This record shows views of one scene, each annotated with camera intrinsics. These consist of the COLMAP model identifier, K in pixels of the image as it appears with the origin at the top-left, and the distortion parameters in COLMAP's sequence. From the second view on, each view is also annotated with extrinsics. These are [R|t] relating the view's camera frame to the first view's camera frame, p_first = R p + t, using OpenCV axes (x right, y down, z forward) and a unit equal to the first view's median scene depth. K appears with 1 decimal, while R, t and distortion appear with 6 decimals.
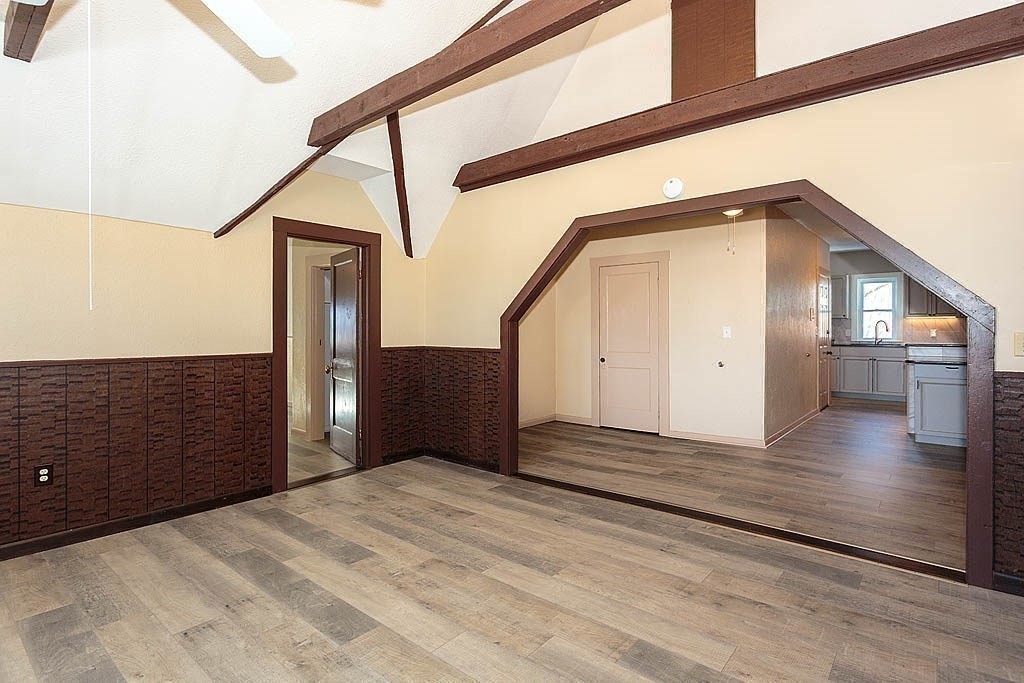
lens RADIAL K [[499.0, 0, 498.4], [0, 499.0, 330.7], [0, 0, 1]] dist [-0.003510, 0.004095]
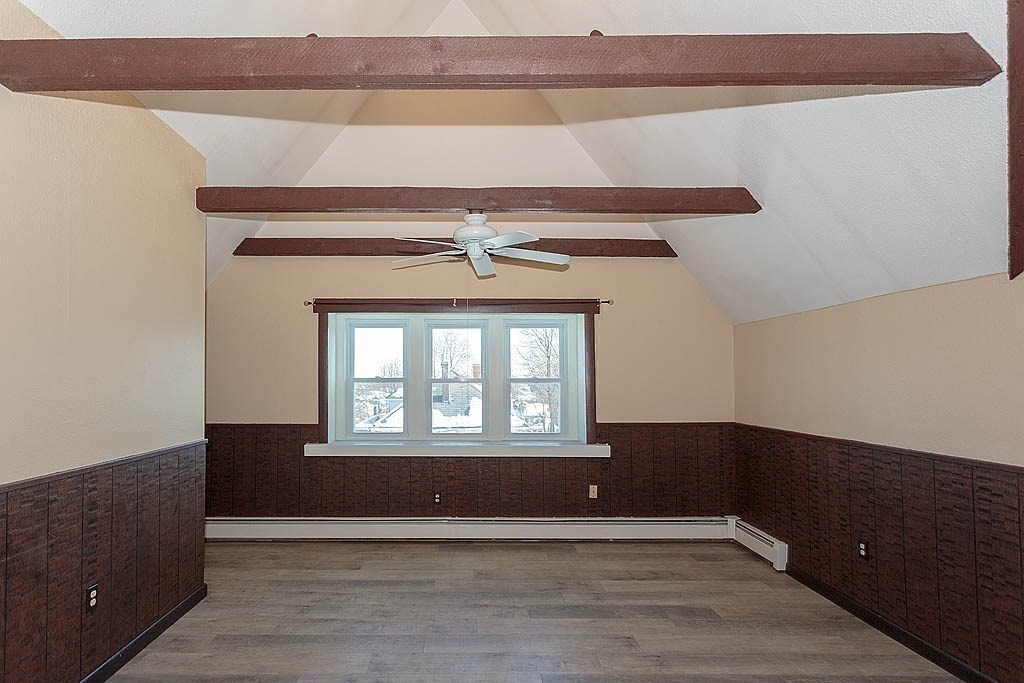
lens RADIAL K [[542.7, 0, 488.8], [0, 542.7, 339.8], [0, 0, 1]] dist [0.005679, 0.002692]
pose [[-0.728565, -0.056051, -0.682680, 0.446521], [-0.005516, 0.997094, -0.075980, -0.060445], [0.684955, -0.051591, -0.726757, 1.154756]]
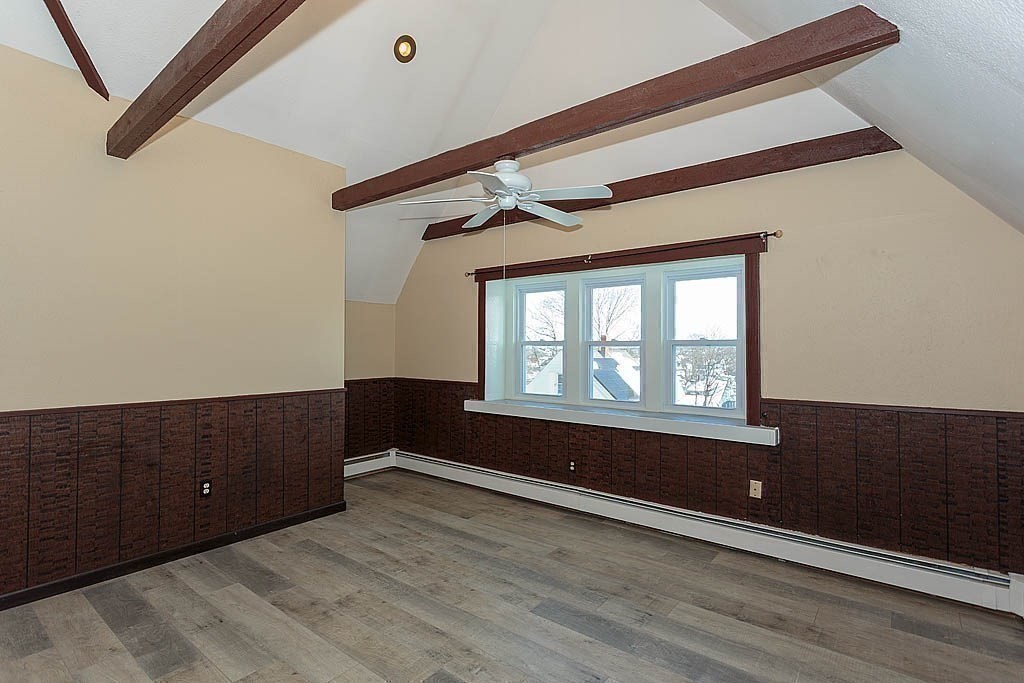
lens RADIAL K [[499.0, 0, 511.8], [0, 499.0, 334.7], [0, 0, 1]] dist [-0.003510, 0.004095]
pose [[-0.998761, -0.008325, -0.049064, -0.241229], [-0.006806, 0.999495, -0.031048, -0.042055], [0.049298, -0.030676, -0.998313, 1.253984]]
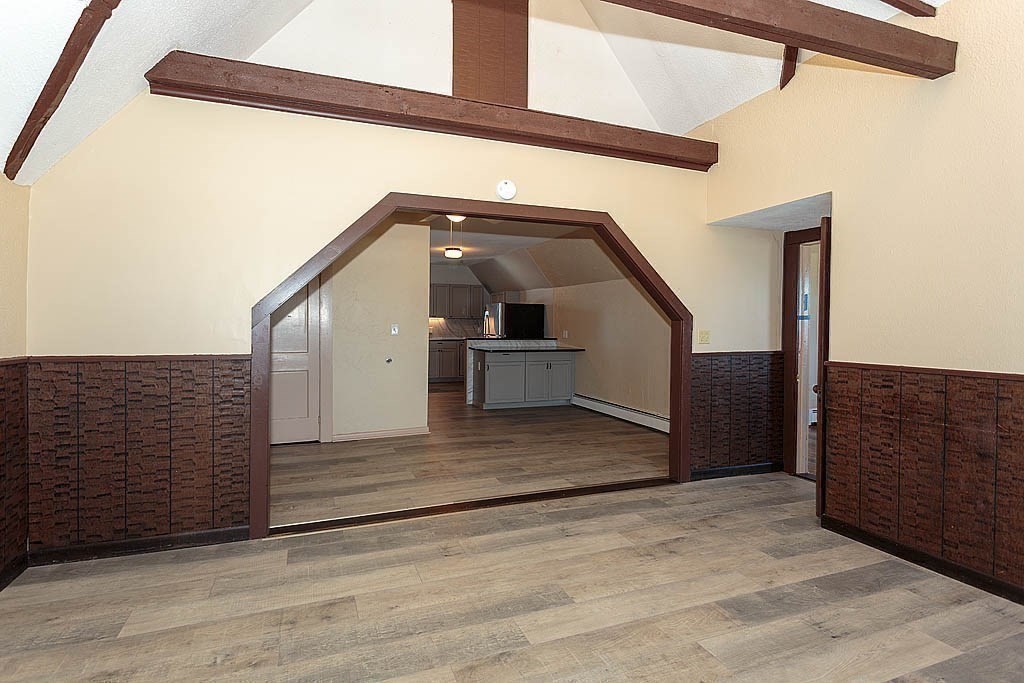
lens RADIAL K [[499.0, 0, 473.8], [0, 499.0, 331.8], [0, 0, 1]] dist [-0.003510, 0.004095]
pose [[0.503411, -0.004910, 0.864033, -0.575192], [-0.002328, 0.999973, 0.007038, 0.001807], [-0.864044, -0.005555, 0.503386, 0.544866]]
